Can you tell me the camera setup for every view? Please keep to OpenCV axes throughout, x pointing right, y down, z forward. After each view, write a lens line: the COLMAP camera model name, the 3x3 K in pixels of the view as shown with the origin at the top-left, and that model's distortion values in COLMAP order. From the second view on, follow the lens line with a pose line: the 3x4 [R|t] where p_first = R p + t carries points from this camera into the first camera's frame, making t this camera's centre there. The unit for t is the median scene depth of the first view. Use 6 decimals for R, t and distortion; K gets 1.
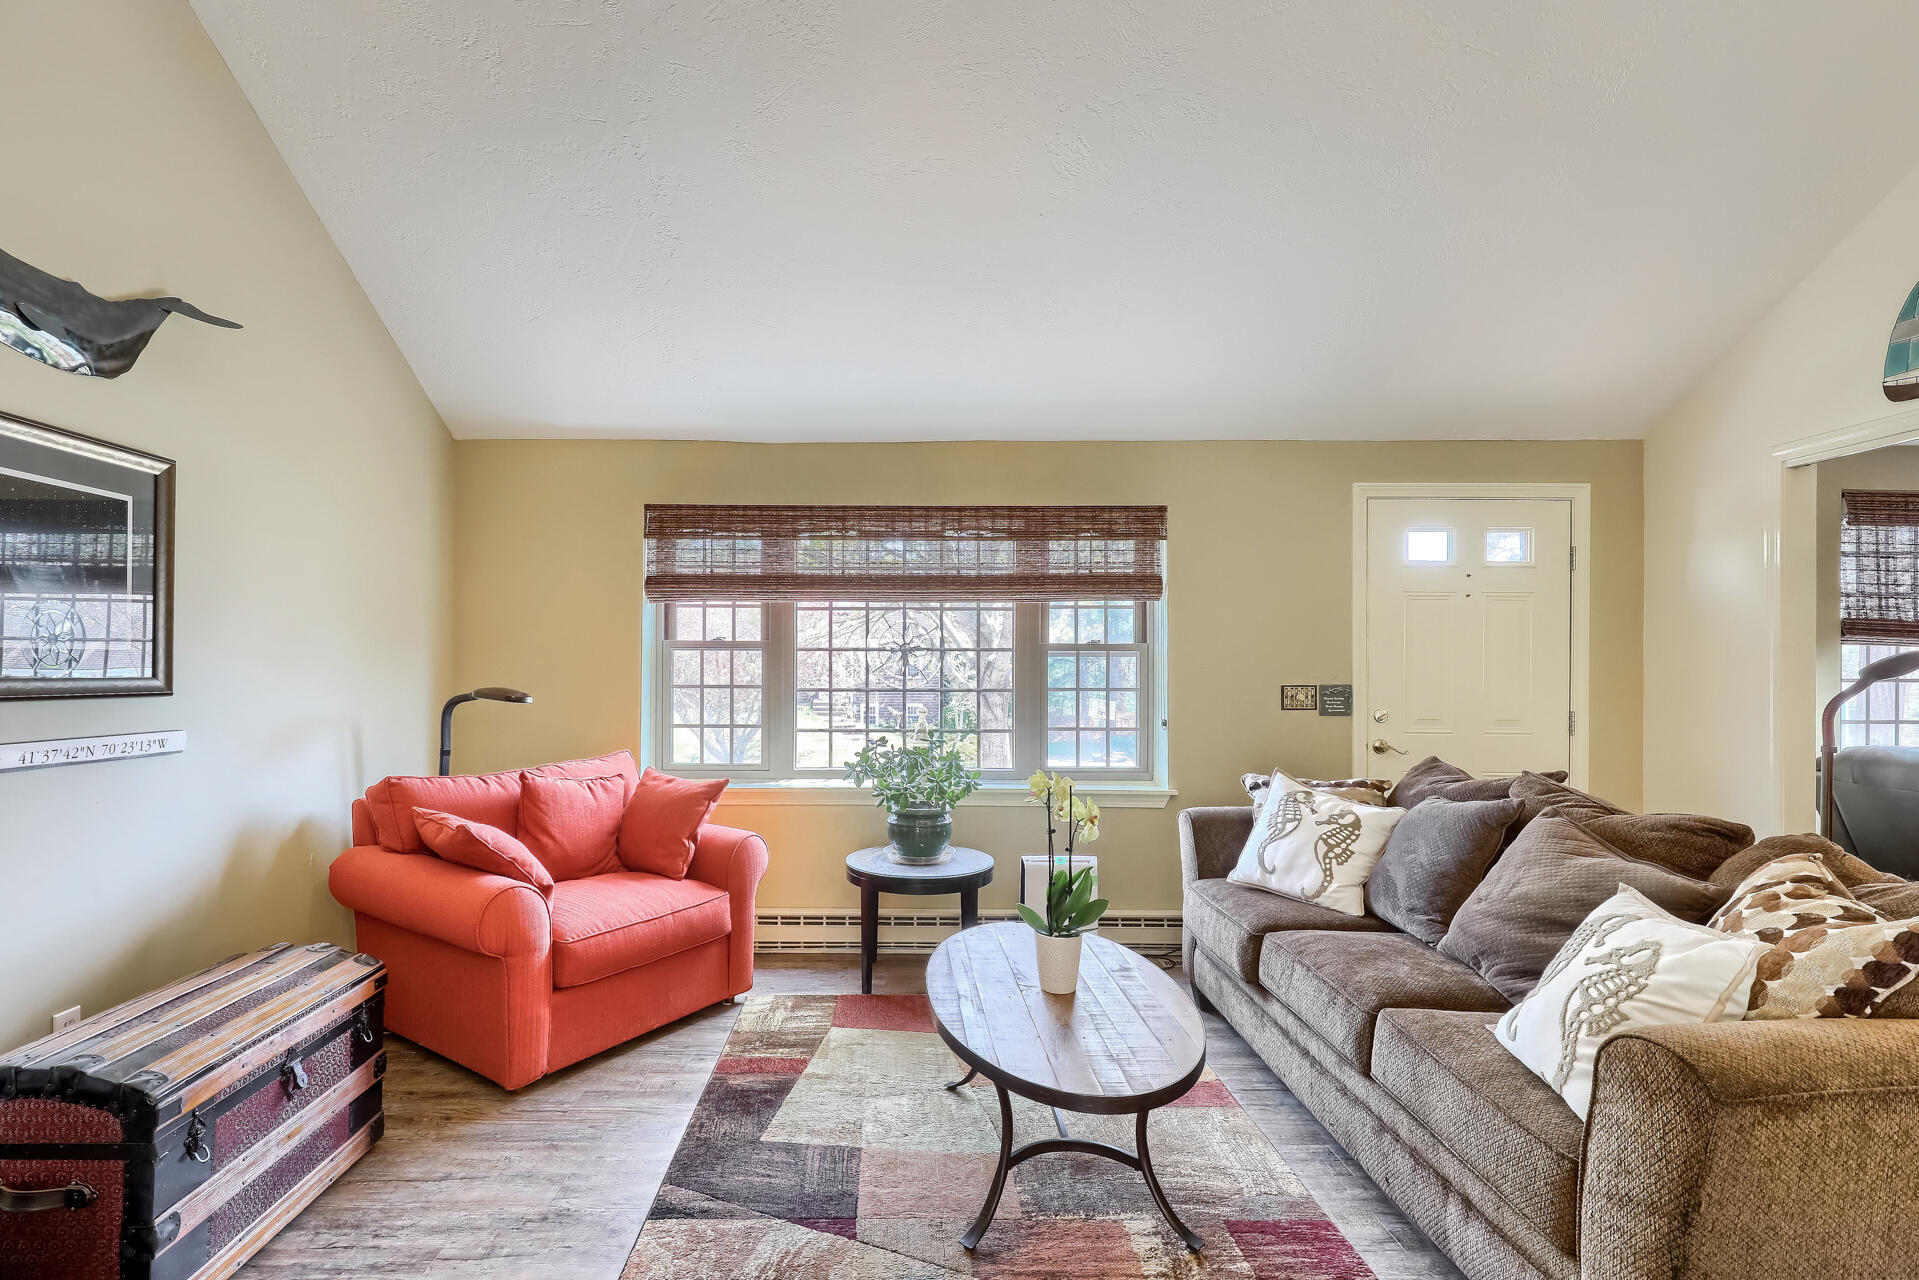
lens RADIAL K [[888.6, 0, 913.4], [0, 888.6, 674.5], [0, 0, 1]] dist [-0.025444, -0.000067]
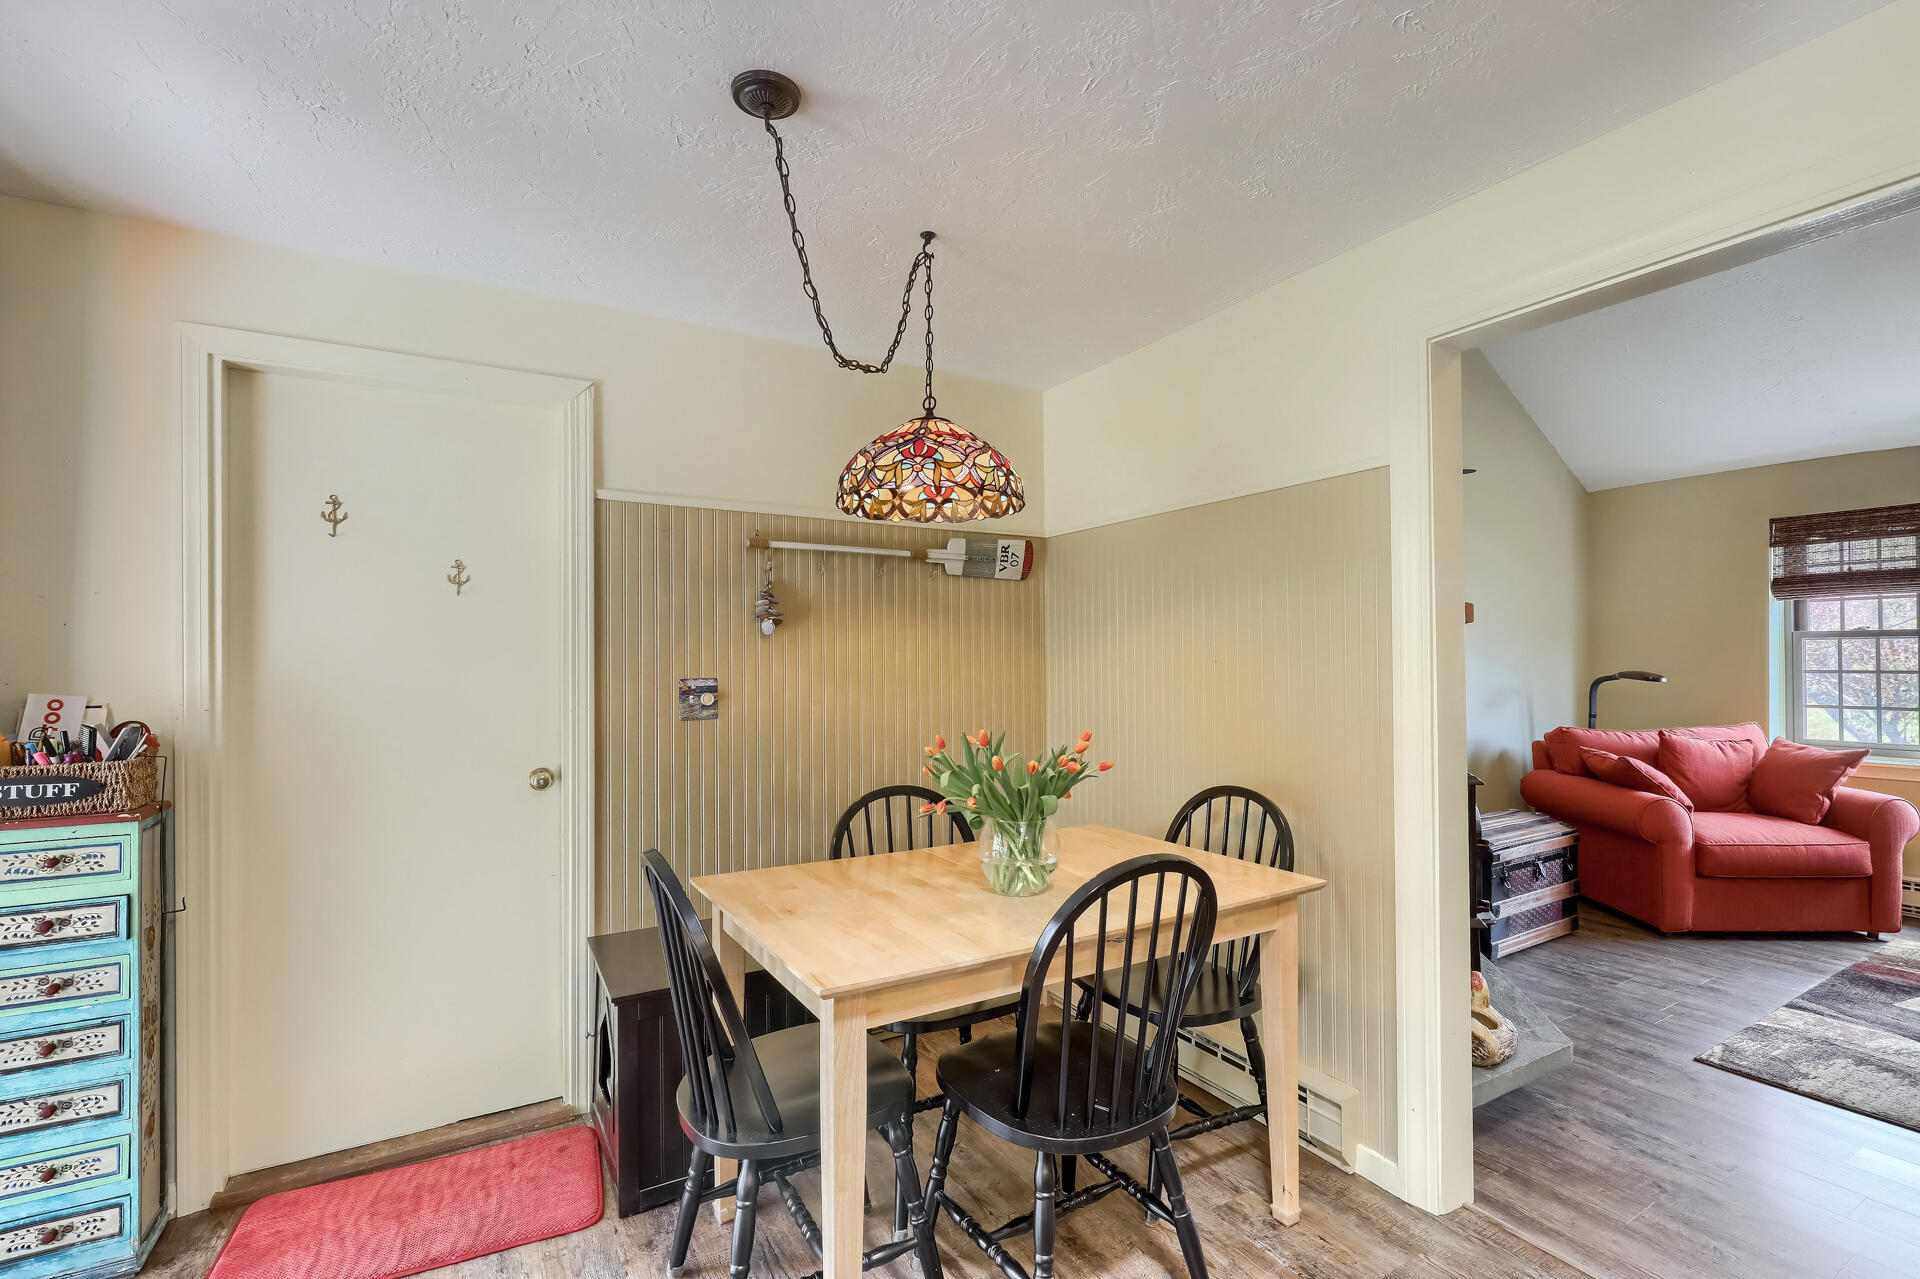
lens RADIAL K [[862.4, 0, 964.9], [0, 862.4, 652.8], [0, 0, 1]] dist [0.000216, -0.000050]
pose [[0.505103, -0.012964, -0.862962, 0.186433], [0.003838, 0.999911, -0.012775, -0.000521], [0.863050, 0.003140, 0.505108, -0.653749]]
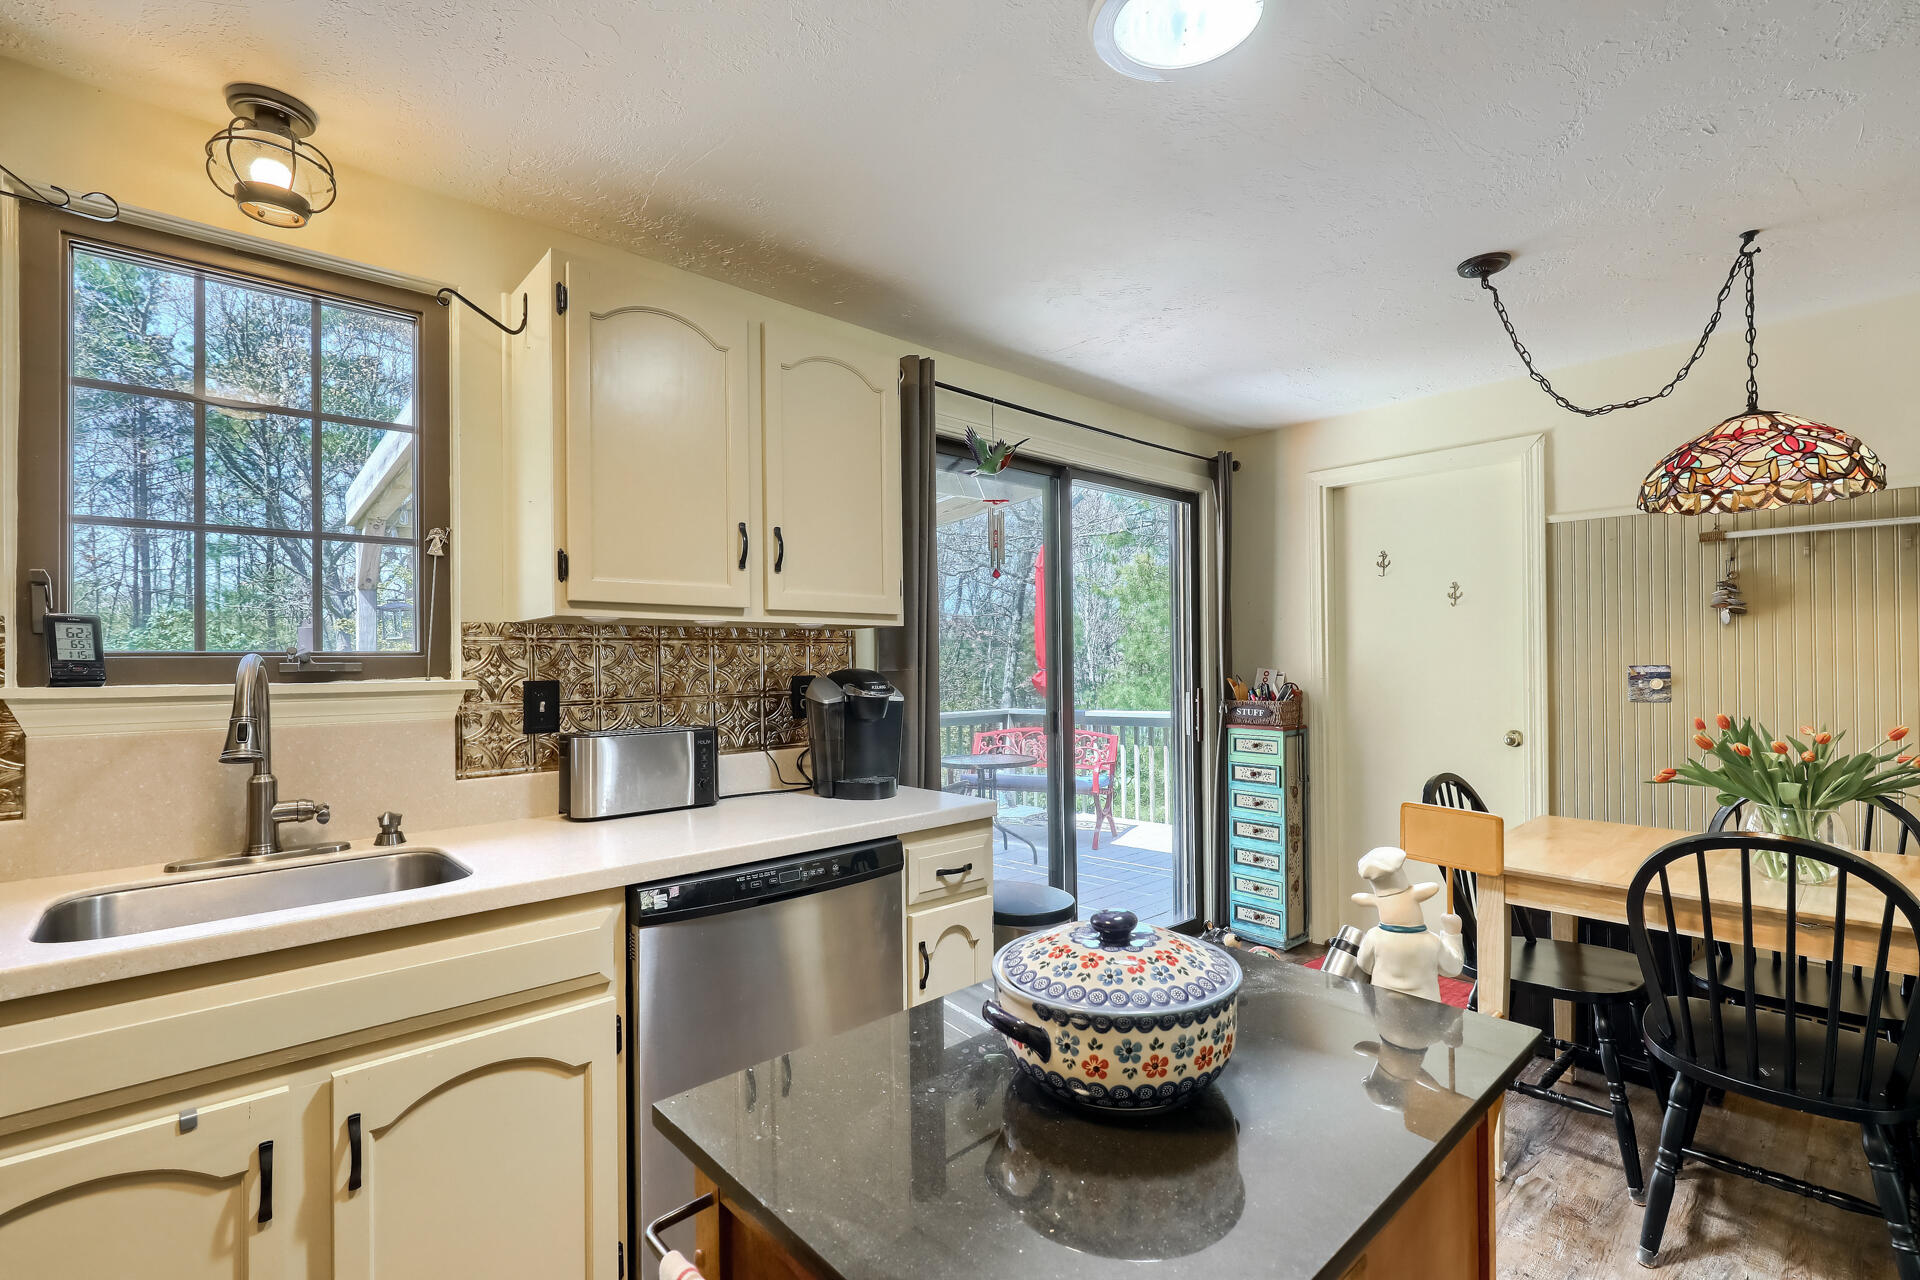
lens RADIAL K [[862.4, 0, 964.9], [0, 862.4, 653.3], [0, 0, 1]] dist [0.000216, -0.000050]
pose [[-0.740915, 0.000020, -0.671599, 0.510728], [0.005248, 0.999970, -0.005761, 0.000979], [0.671578, -0.007793, -0.740893, -0.268343]]
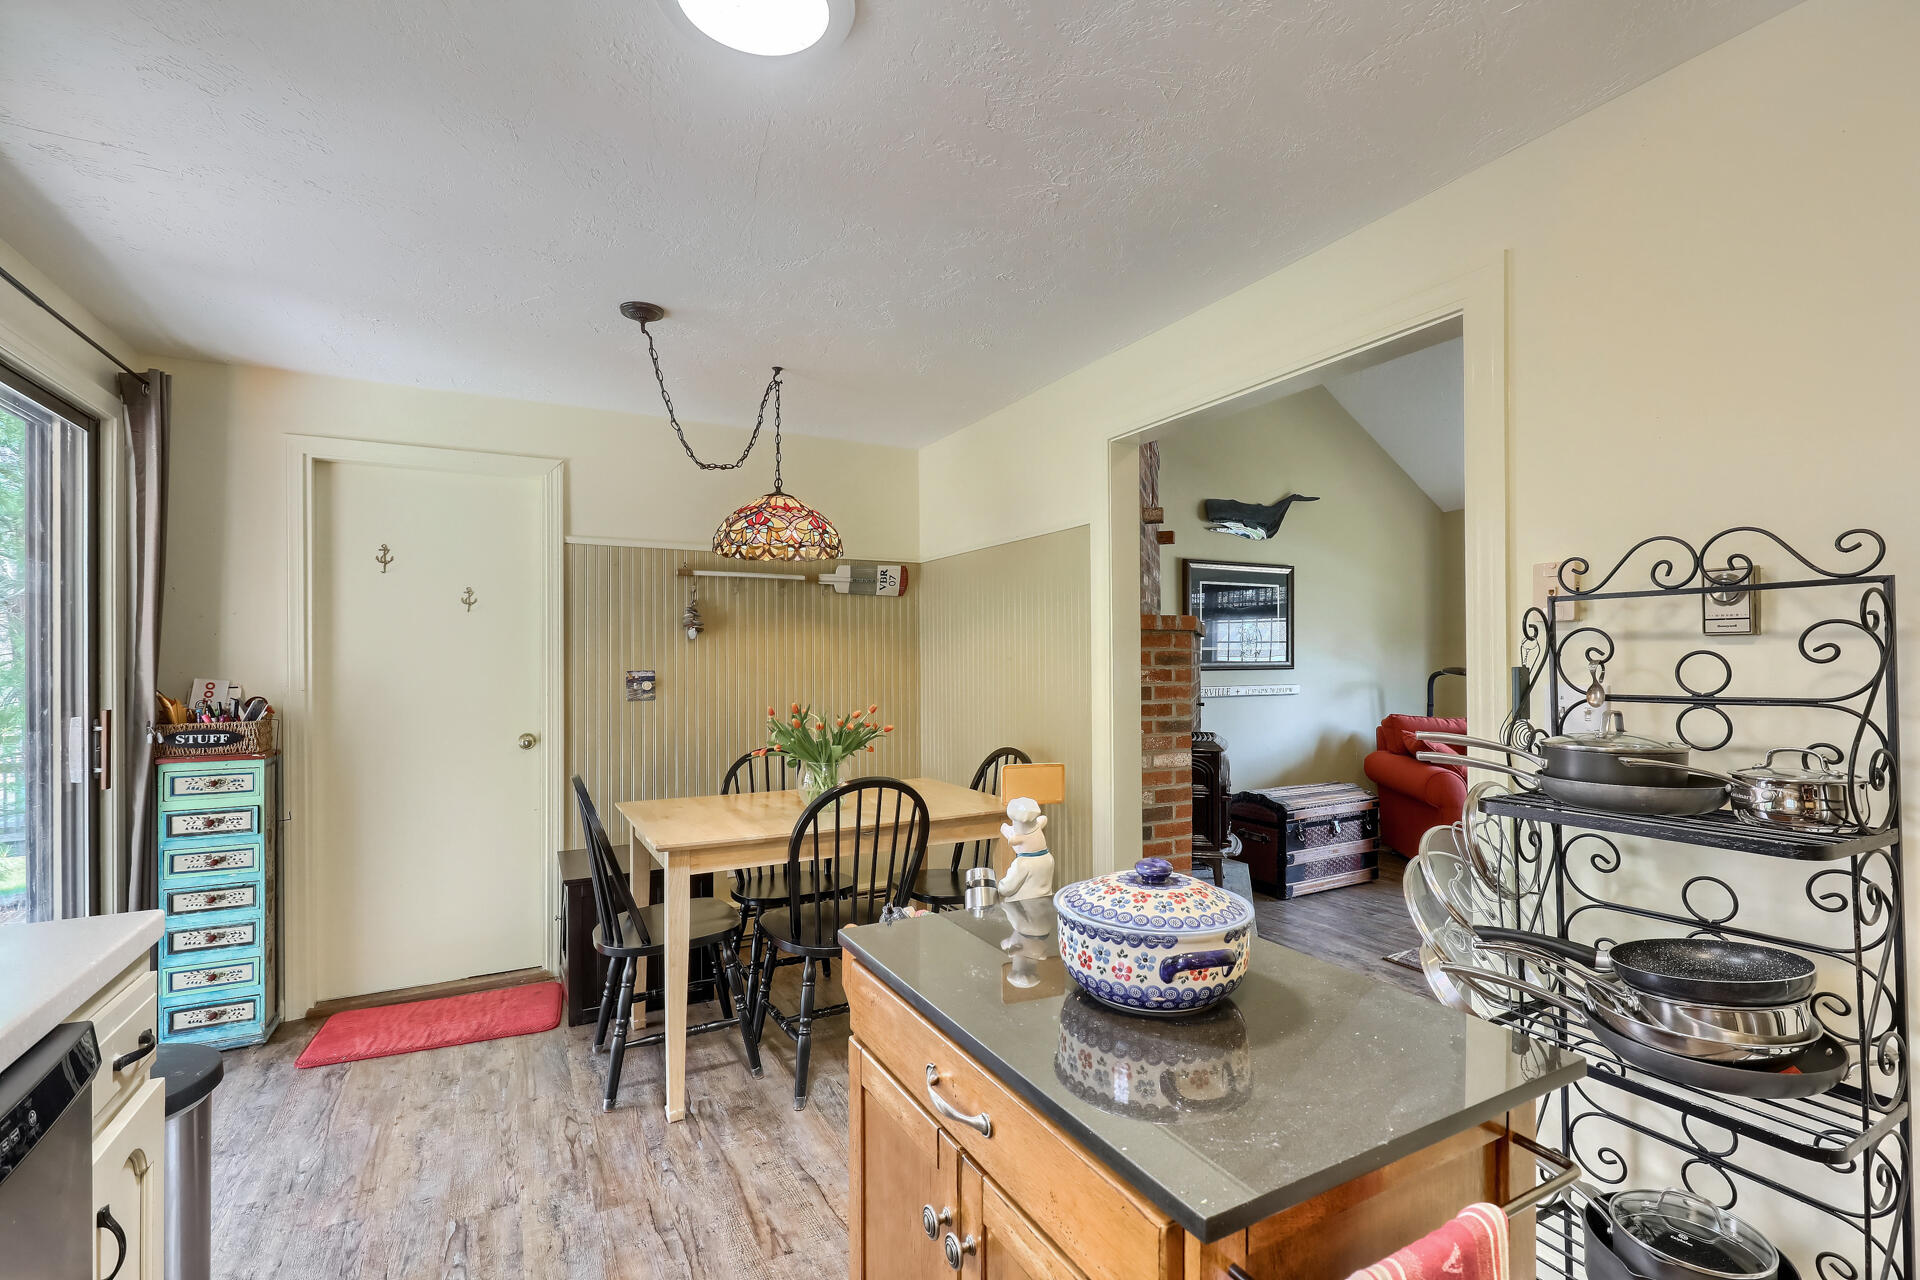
lens RADIAL K [[864.9, 0, 967.3], [0, 864.9, 652.3], [0, 0, 1]] dist [-0.000459, 0.000335]
pose [[0.473003, -0.011263, -0.880989, 0.554876], [0.003274, 0.999934, -0.011026, 0.002157], [0.881055, 0.002331, 0.473009, -0.618118]]
